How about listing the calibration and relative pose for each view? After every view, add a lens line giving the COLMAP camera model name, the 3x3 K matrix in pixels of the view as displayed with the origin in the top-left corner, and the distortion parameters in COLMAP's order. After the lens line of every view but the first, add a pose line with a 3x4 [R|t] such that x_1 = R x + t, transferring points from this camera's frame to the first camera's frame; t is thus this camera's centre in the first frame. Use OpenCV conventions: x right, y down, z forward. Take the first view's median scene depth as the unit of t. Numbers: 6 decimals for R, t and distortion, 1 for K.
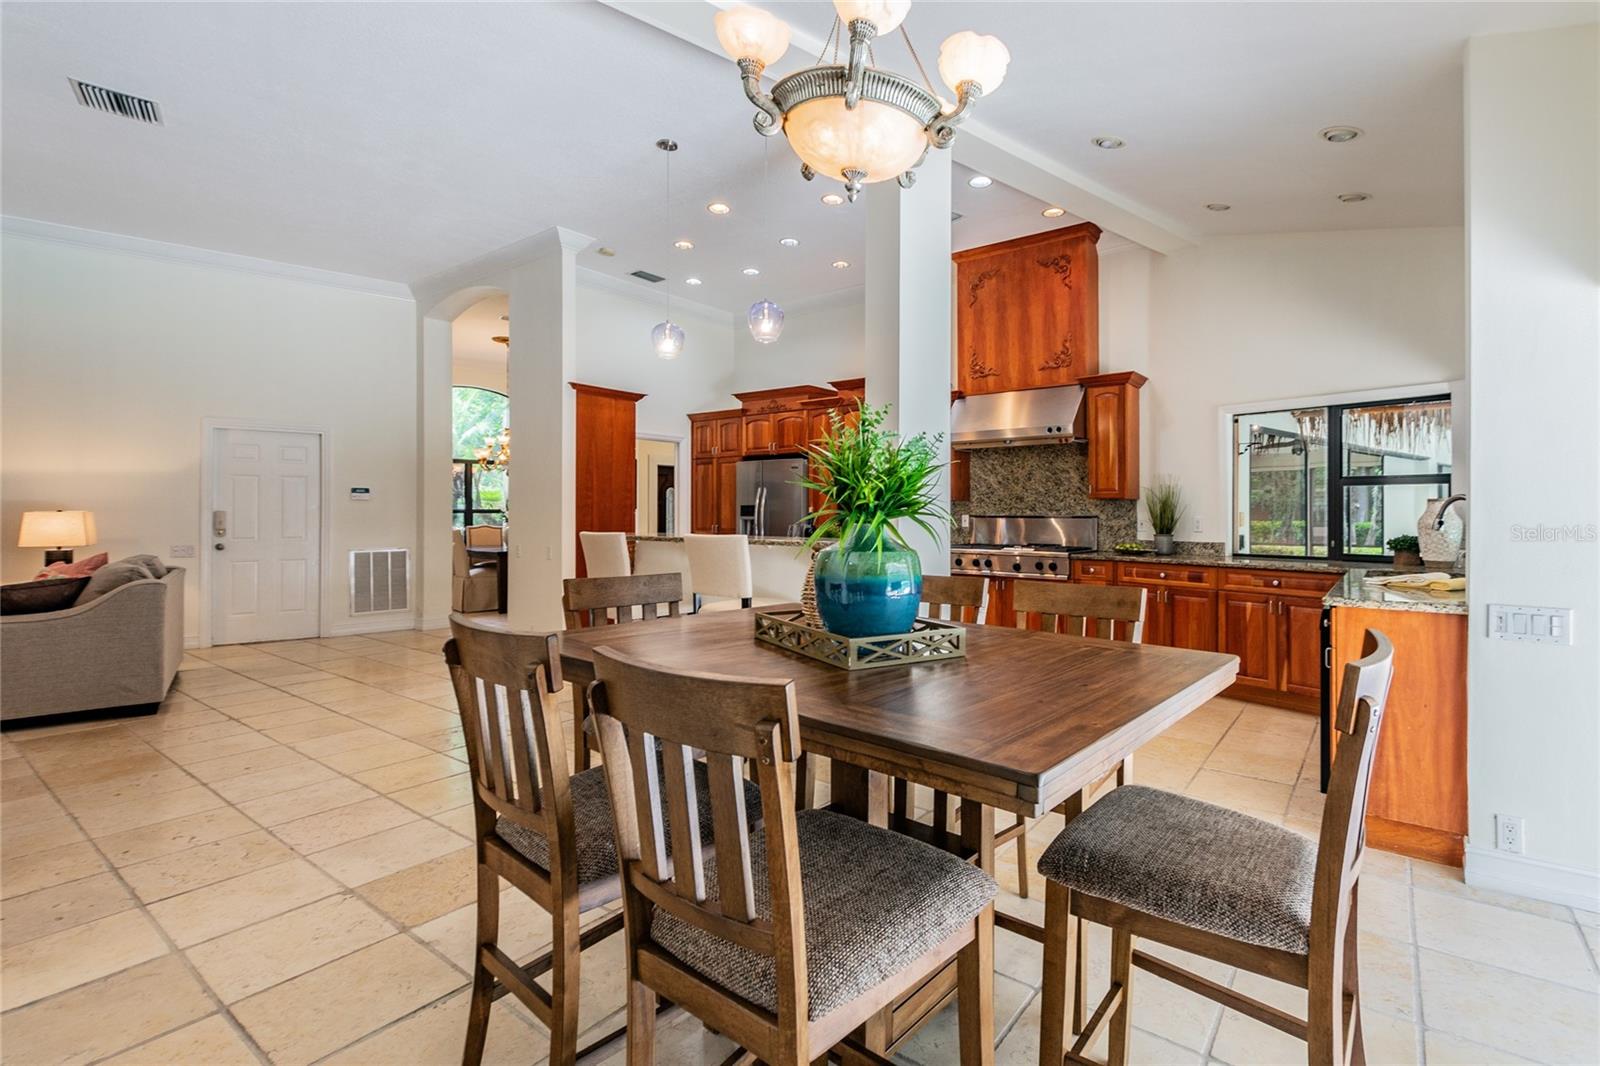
lens RADIAL K [[728.7, 0, 884.3], [0, 728.7, 504.1], [0, 0, 1]] dist [0.011415, -0.000055]
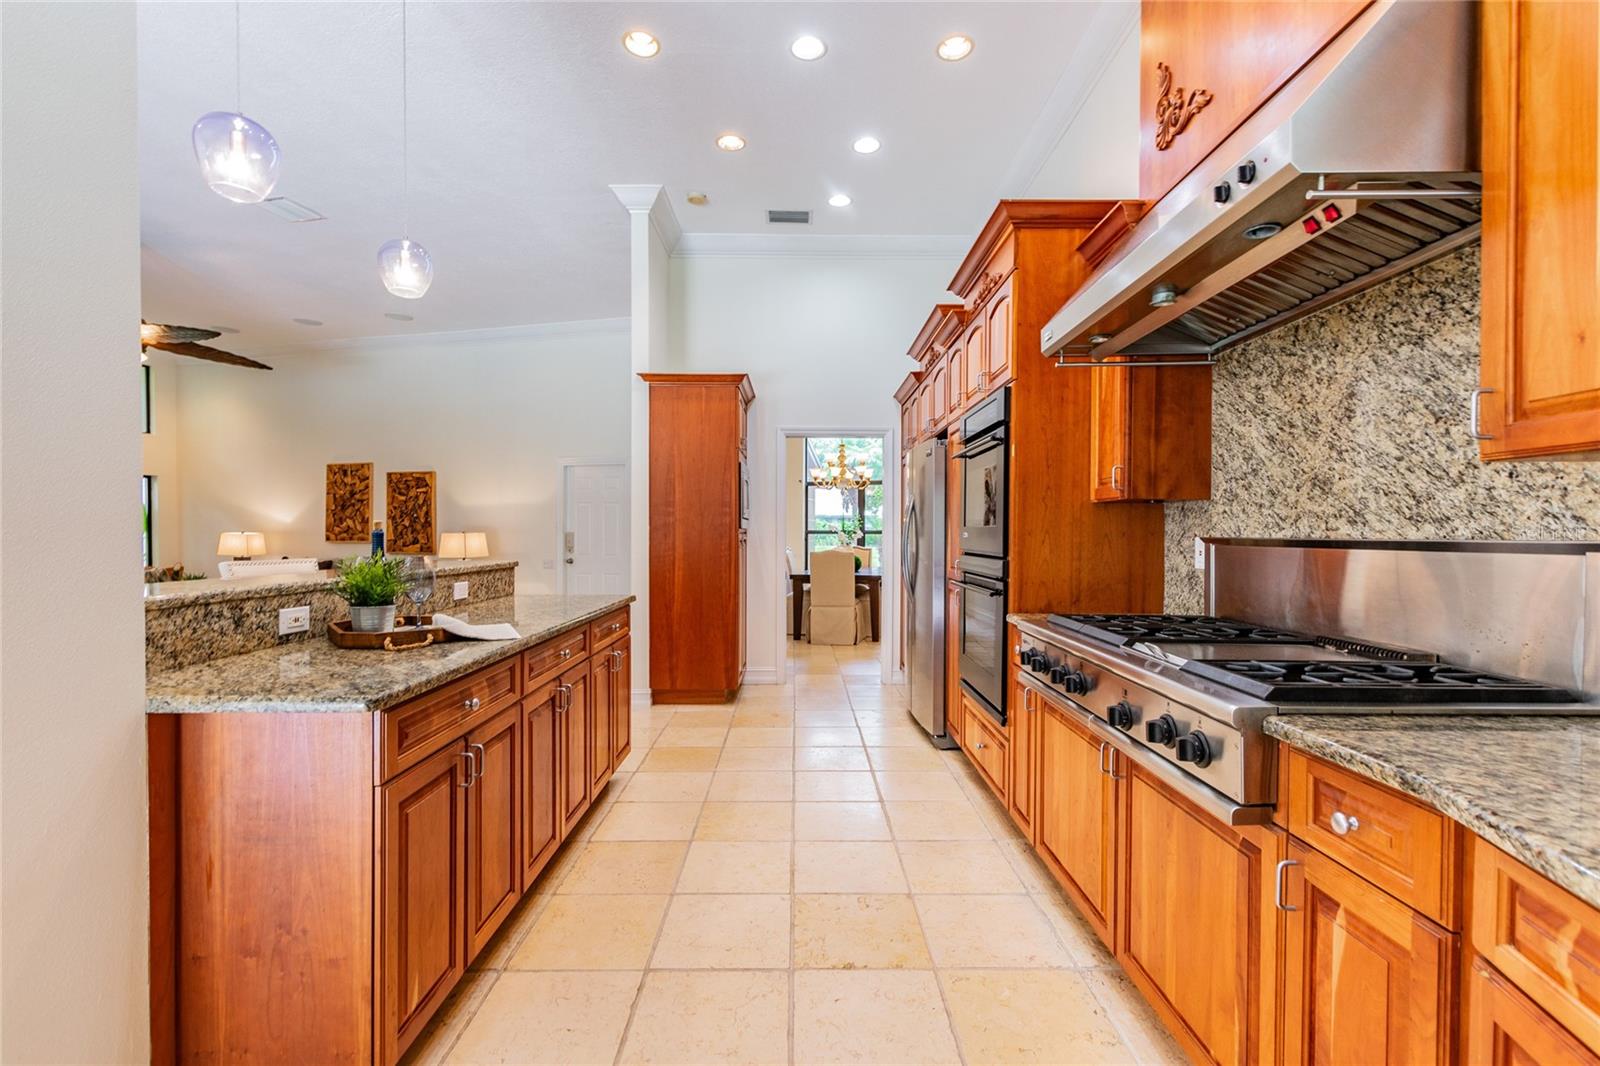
lens RADIAL K [[696.4, 0, 801.5], [0, 696.4, 544.0], [0, 0, 1]] dist [0.010059, -0.000547]
pose [[0.579618, 0.010795, -0.814817, 0.316609], [0.010290, 0.999736, 0.020565, 0.009861], [0.814824, -0.020304, 0.579353, 0.694799]]
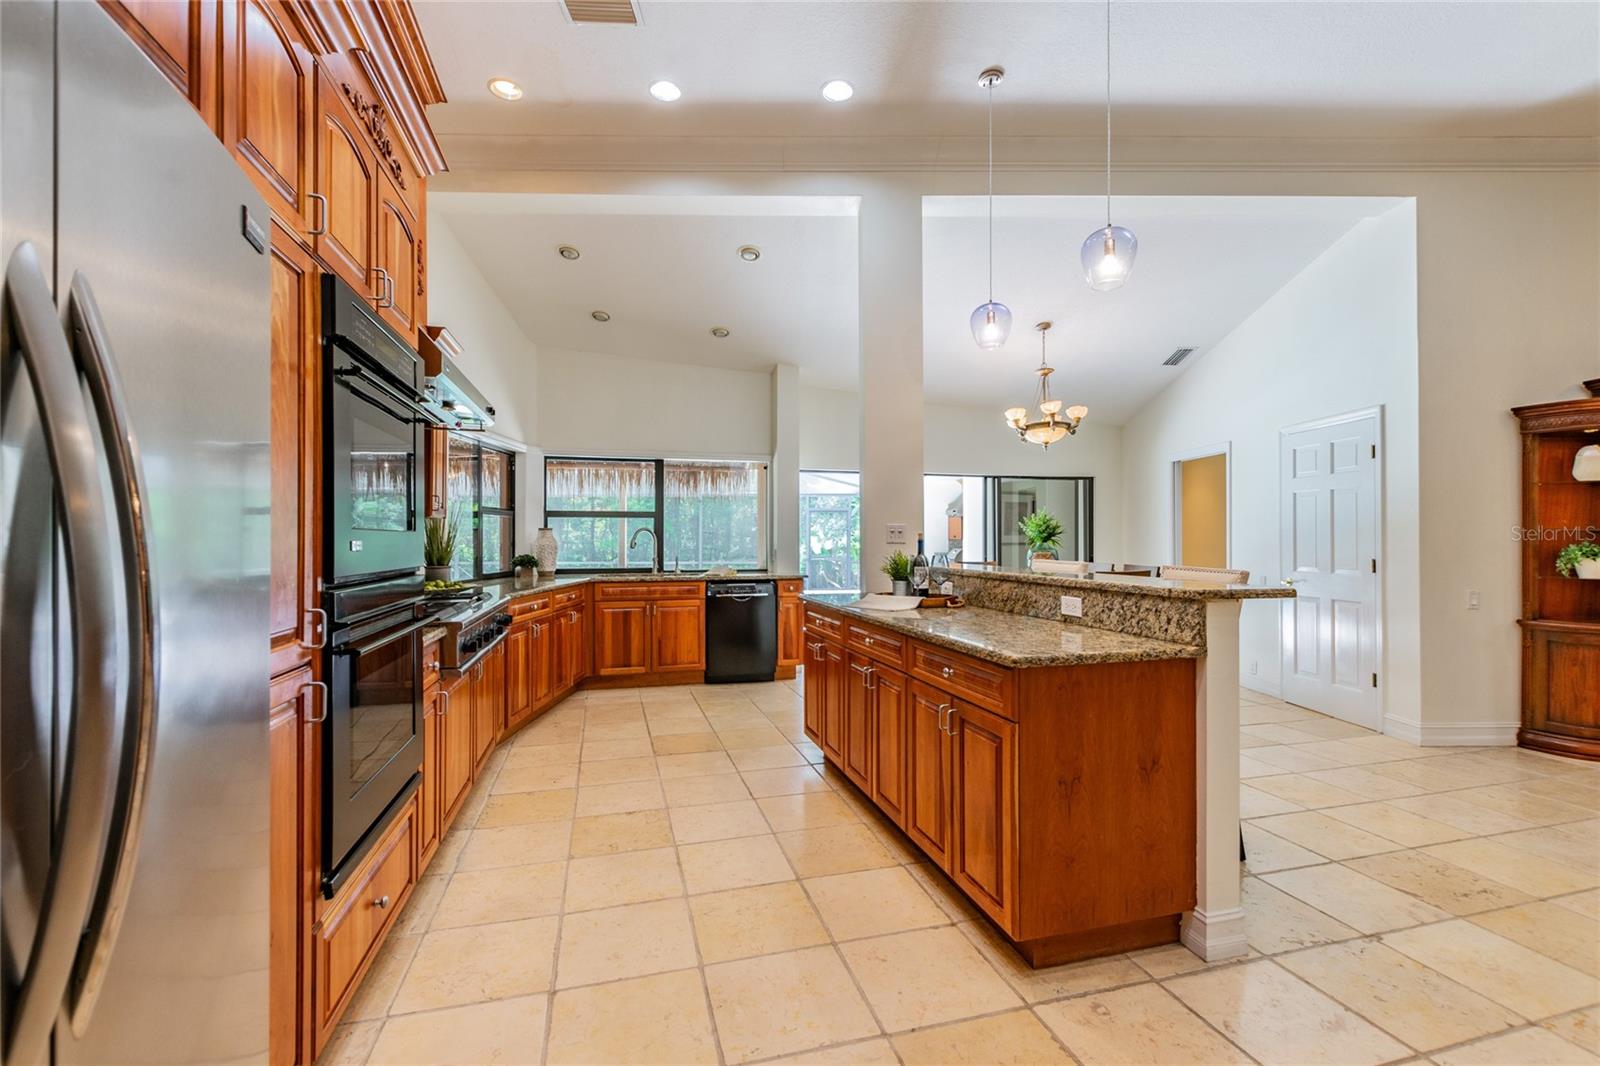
lens RADIAL K [[696.4, 0, 801.5], [0, 696.4, 544.0], [0, 0, 1]] dist [0.010059, -0.000547]
pose [[-0.773486, -0.005968, 0.633785, -0.350750], [-0.009106, 0.999957, -0.001697, 0.013980], [-0.633748, -0.007084, -0.773508, 1.211756]]
